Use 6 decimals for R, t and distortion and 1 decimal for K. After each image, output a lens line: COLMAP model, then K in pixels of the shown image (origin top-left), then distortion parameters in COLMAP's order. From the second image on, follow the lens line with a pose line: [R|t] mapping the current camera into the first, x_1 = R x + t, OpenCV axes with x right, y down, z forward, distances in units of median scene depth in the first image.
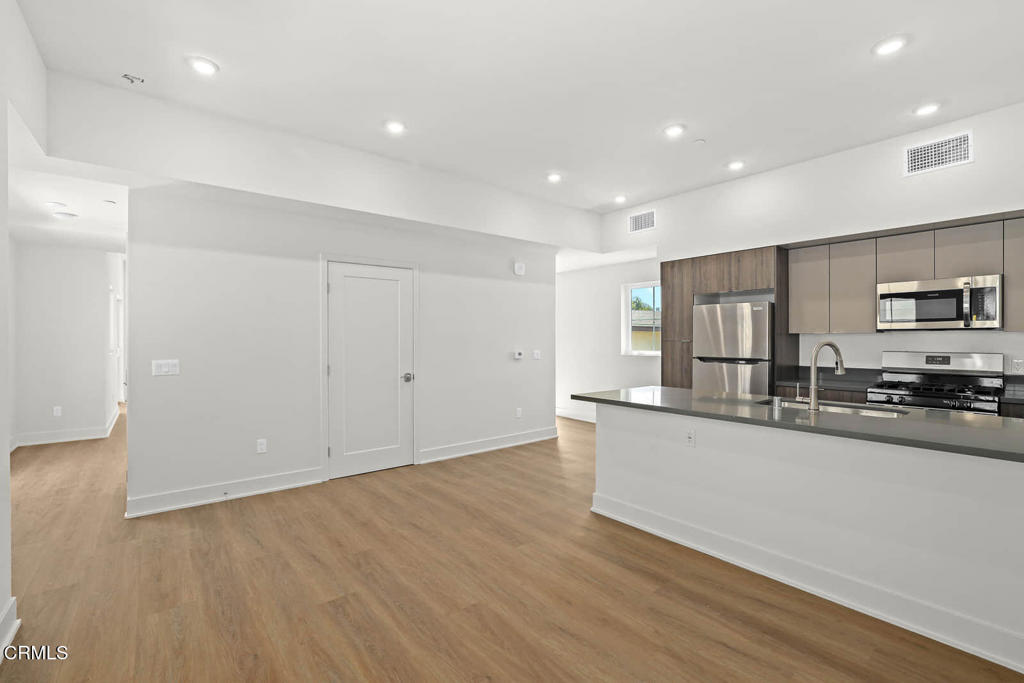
lens RADIAL K [[450.1, 0, 512.0], [0, 450.1, 341.5], [0, 0, 1]] dist [-0.001831, 0.010615]
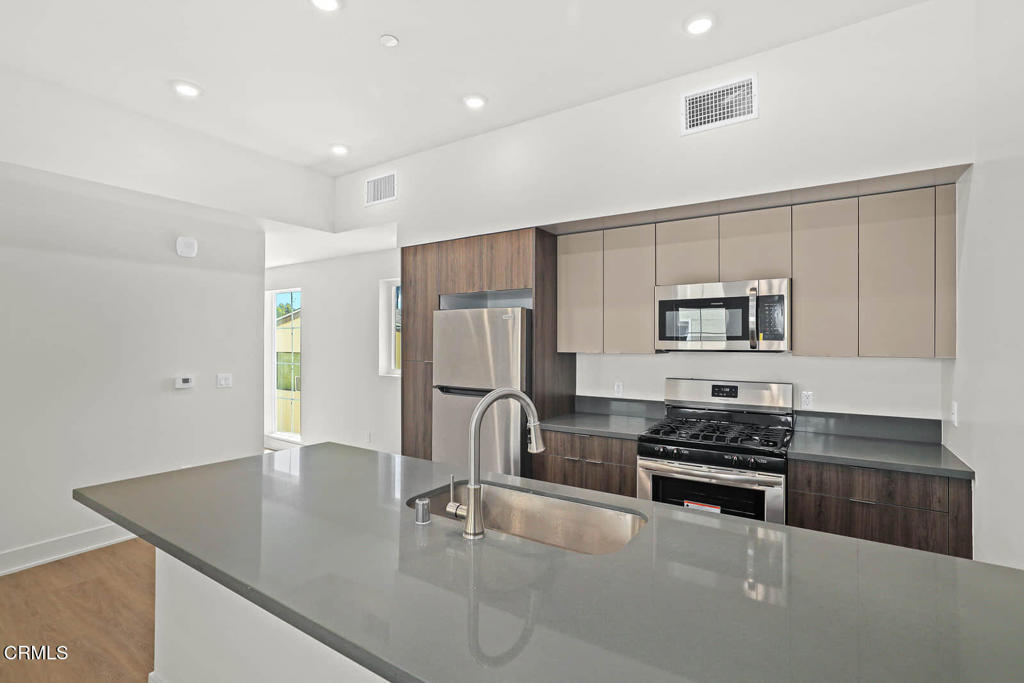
lens RADIAL K [[449.5, 0, 512.0], [0, 449.5, 341.5], [0, 0, 1]] dist [0.001376, 0.000359]
pose [[0.969509, 0.002982, 0.245037, 0.380174], [-0.003076, 0.999995, -0.000001, -0.035935], [-0.245036, -0.000753, 0.969514, 0.334571]]
